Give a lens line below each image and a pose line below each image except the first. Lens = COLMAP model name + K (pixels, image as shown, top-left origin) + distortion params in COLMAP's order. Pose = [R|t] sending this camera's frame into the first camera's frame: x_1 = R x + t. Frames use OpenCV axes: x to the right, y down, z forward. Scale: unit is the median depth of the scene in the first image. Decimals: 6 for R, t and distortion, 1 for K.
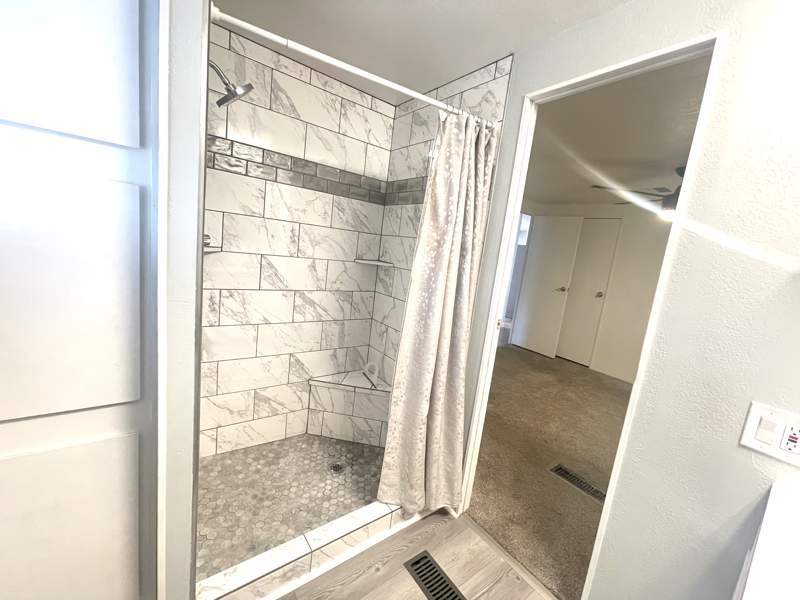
lens RADIAL K [[322.7, 0, 401.0], [0, 322.7, 296.4], [0, 0, 1]] dist [-0.000898, -0.001637]
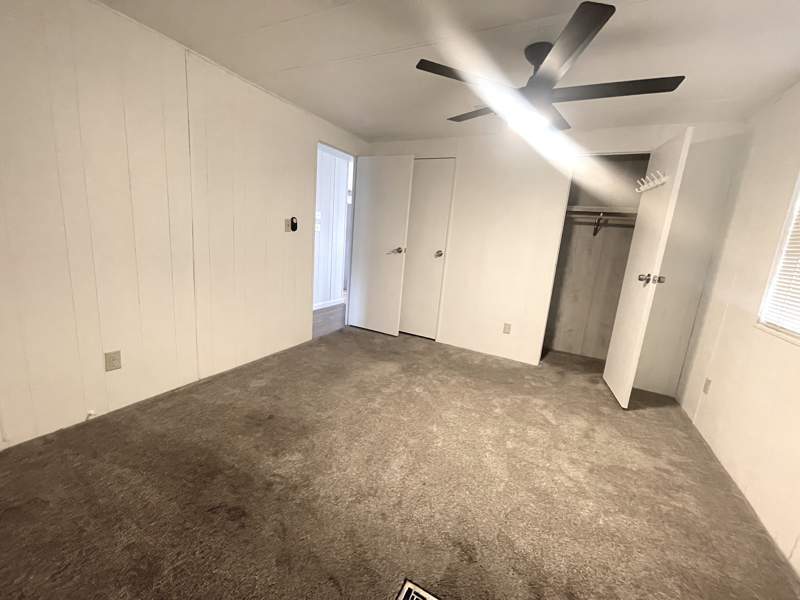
lens RADIAL K [[322.7, 0, 399.4], [0, 322.7, 298.1], [0, 0, 1]] dist [-0.000898, -0.001637]
pose [[0.901894, -0.129786, 0.411999, 0.182205], [0.093690, 0.989864, 0.106730, 0.011374], [-0.421675, -0.057659, 0.904912, 0.314196]]
